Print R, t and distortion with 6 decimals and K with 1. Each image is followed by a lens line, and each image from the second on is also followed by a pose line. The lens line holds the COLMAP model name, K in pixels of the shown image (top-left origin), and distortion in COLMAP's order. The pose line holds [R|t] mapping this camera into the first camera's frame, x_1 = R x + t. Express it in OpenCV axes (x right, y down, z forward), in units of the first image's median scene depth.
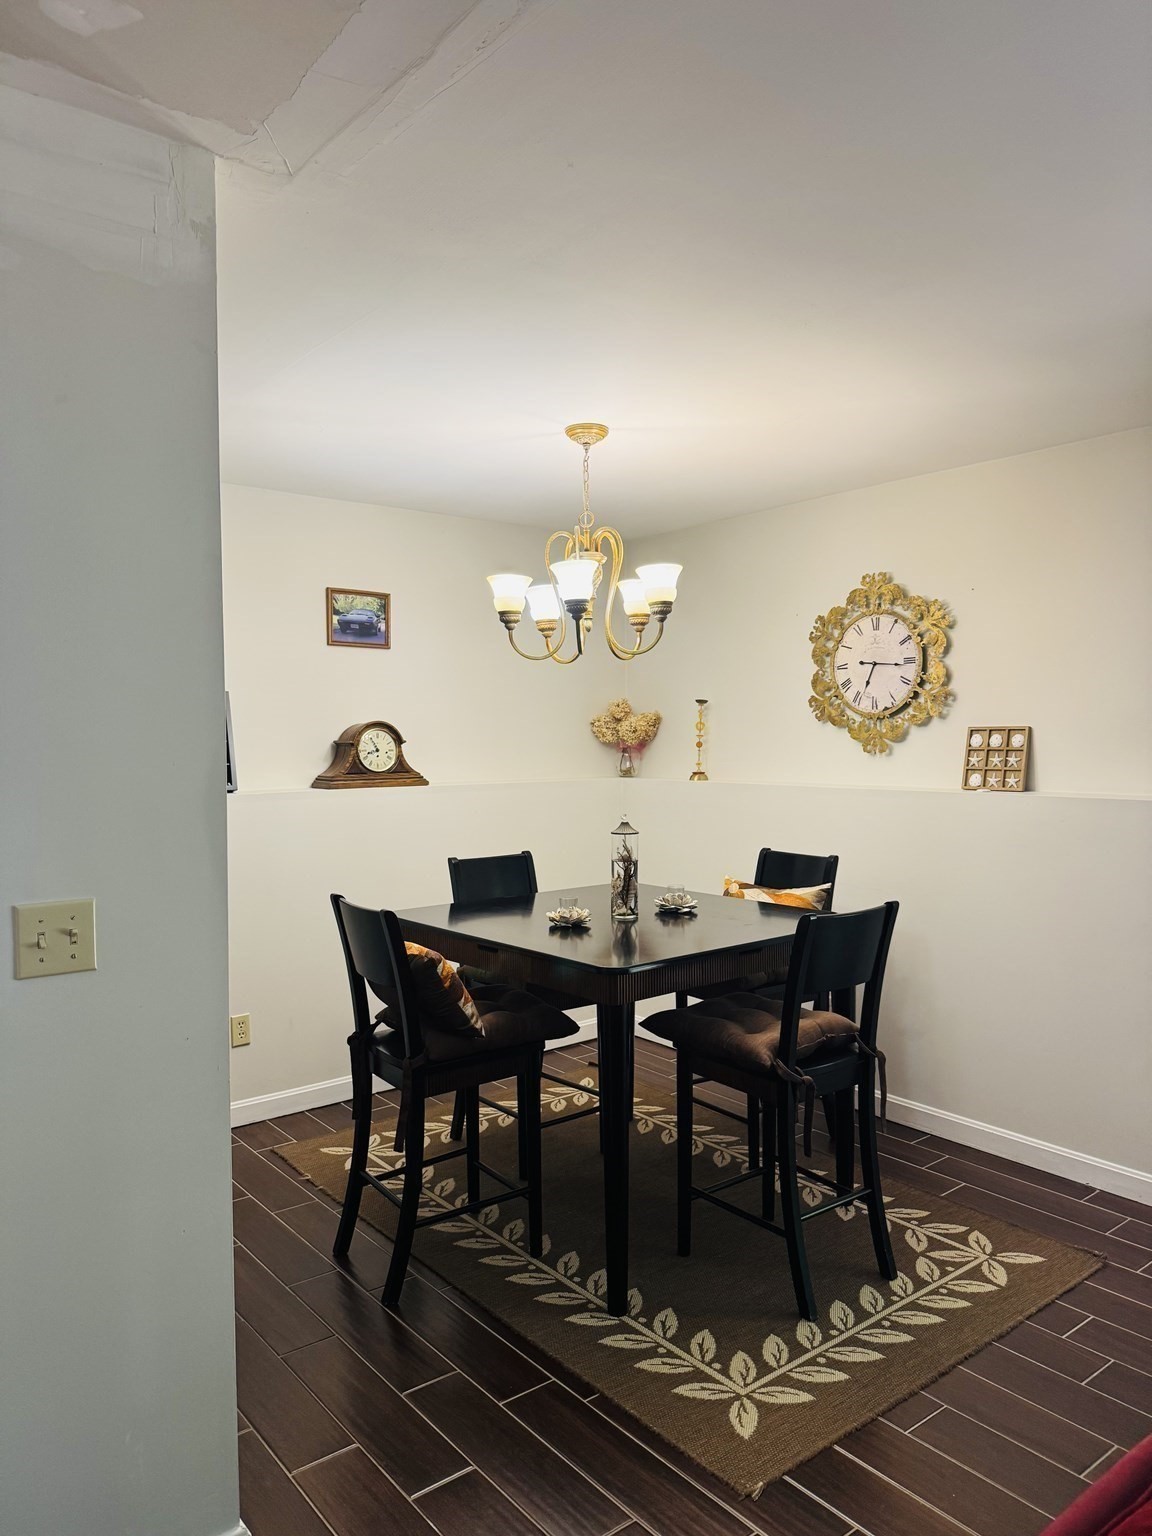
lens RADIAL K [[1073.4, 0, 549.8], [0, 1073.4, 772.6], [0, 0, 1]] dist [0.123830, -0.171700]
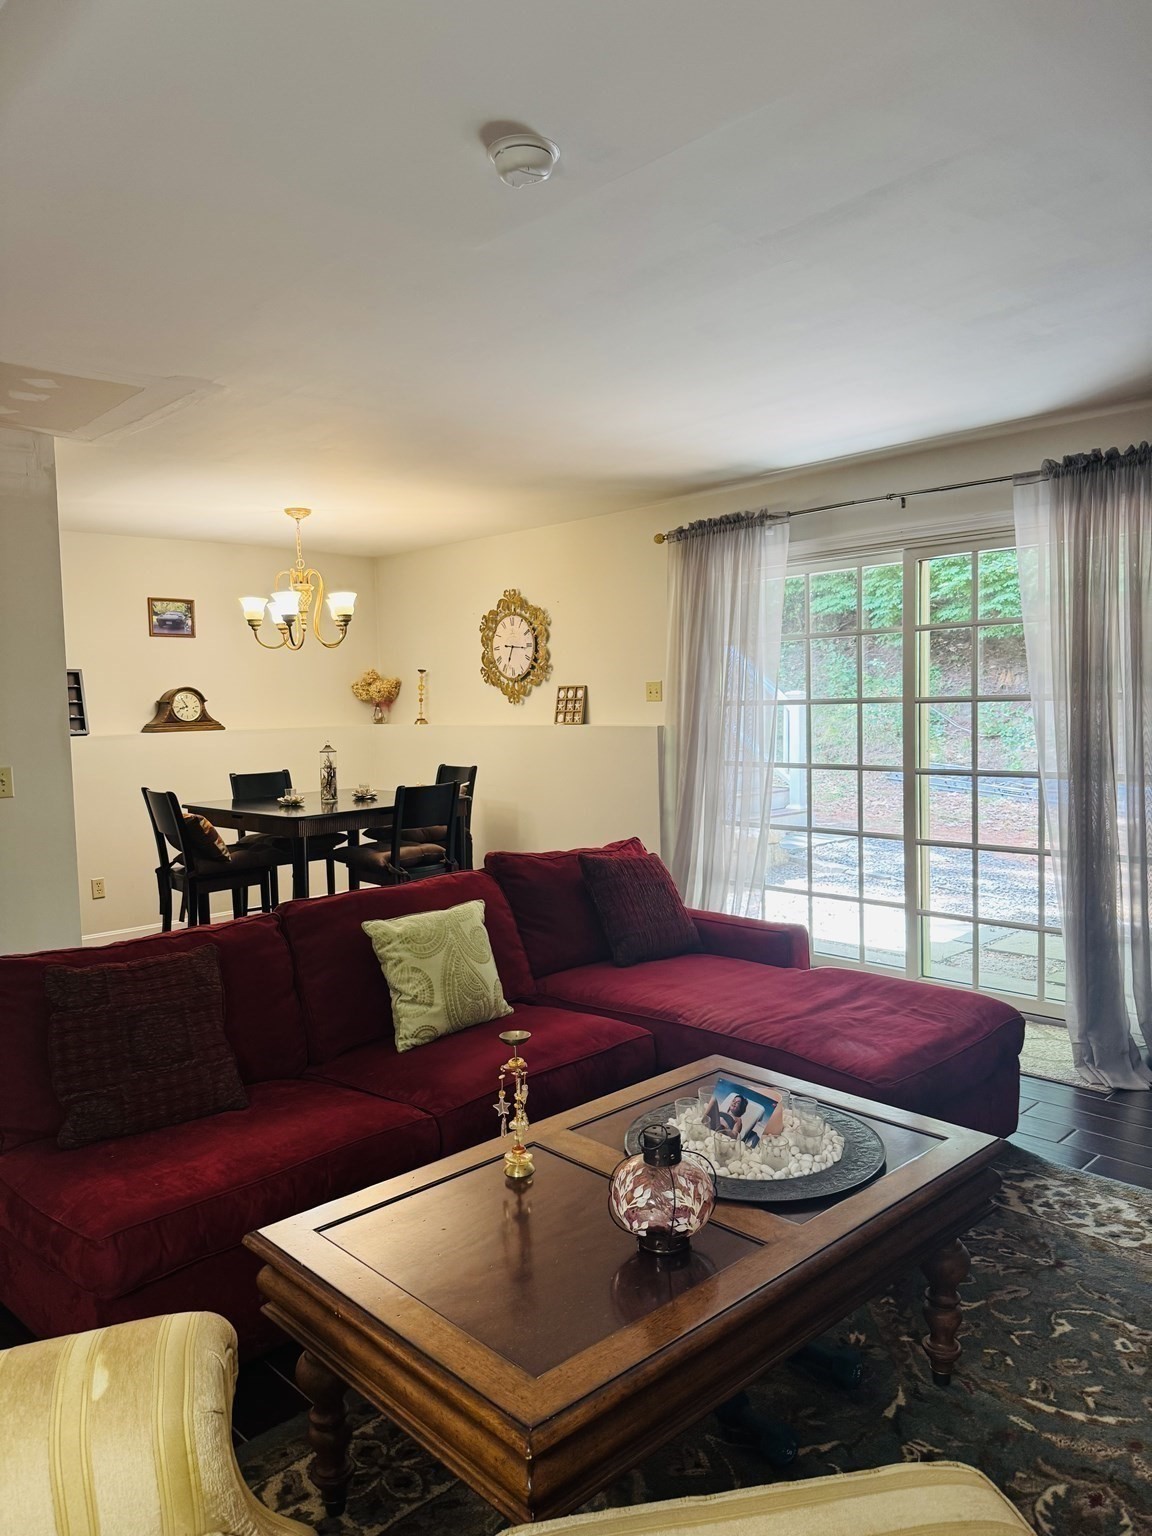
lens RADIAL K [[1092.1, 0, 576.0], [0, 1092.1, 768.0], [0, 0, 1]] dist [0.088703, -0.094295]
pose [[0.993200, -0.023865, 0.113946, 0.211353], [0.020408, 0.999298, 0.031411, 0.028941], [-0.114615, -0.028872, 0.992990, -0.616089]]
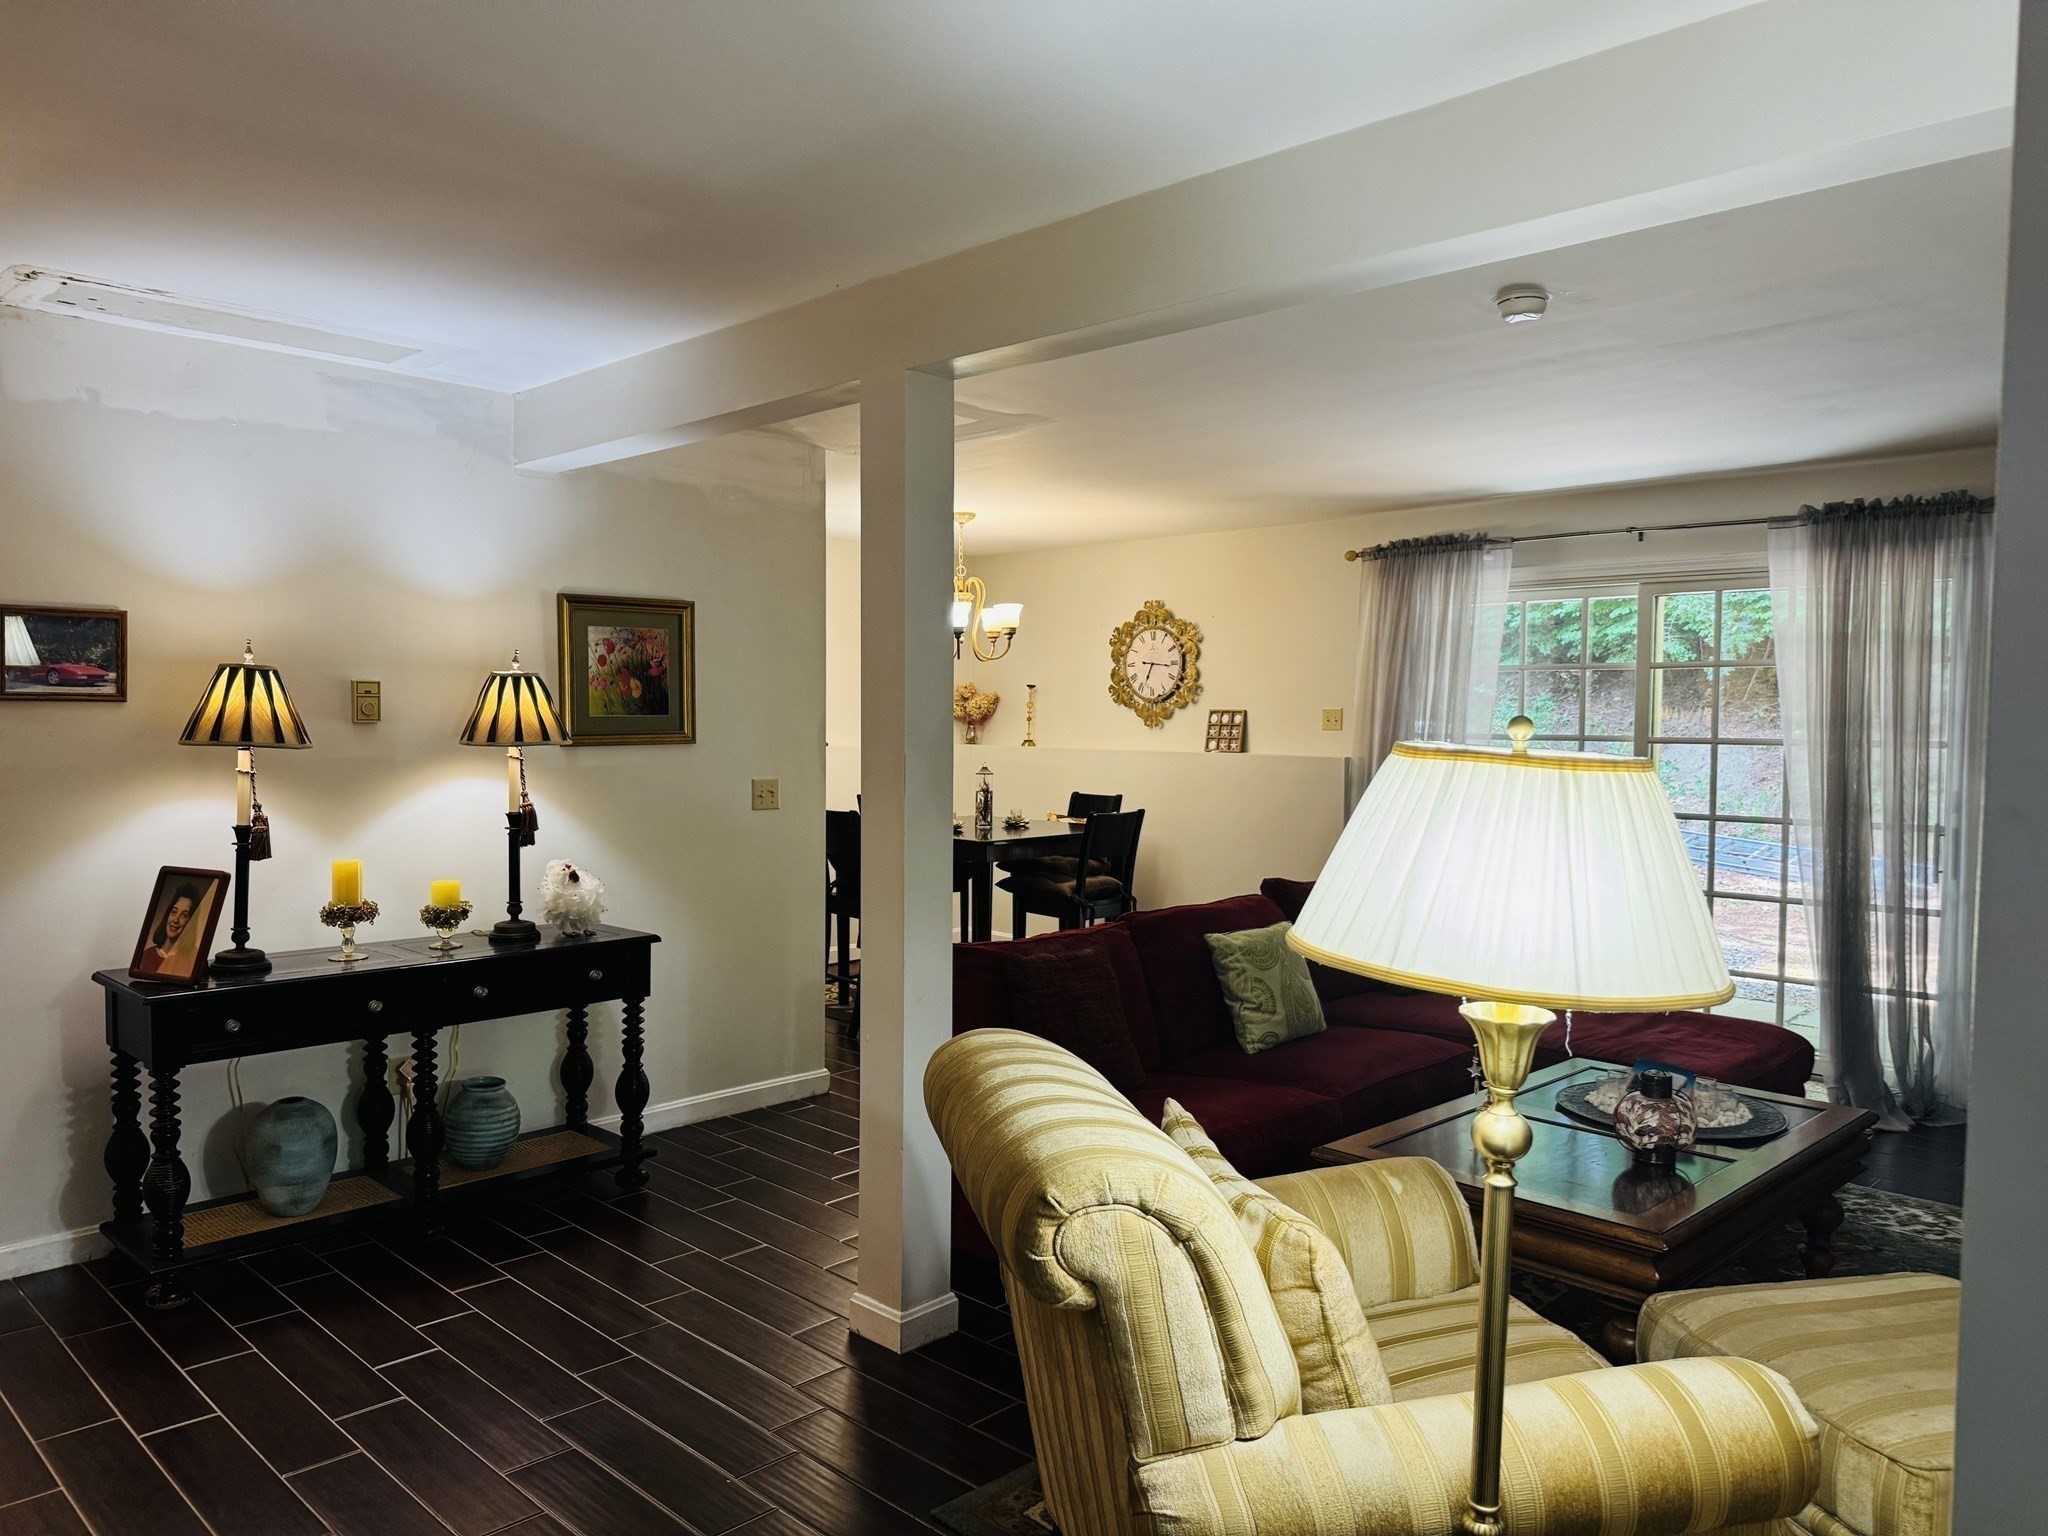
lens RADIAL K [[1455.8, 0, 972.7], [0, 1455.8, 774.1], [0, 0, 1]] dist [-0.002402, -0.004945]
pose [[0.993970, 0.011208, 0.109082, -0.144608], [-0.012165, 0.999893, 0.008110, 0.032285], [-0.108979, -0.009388, 0.994000, -0.894653]]
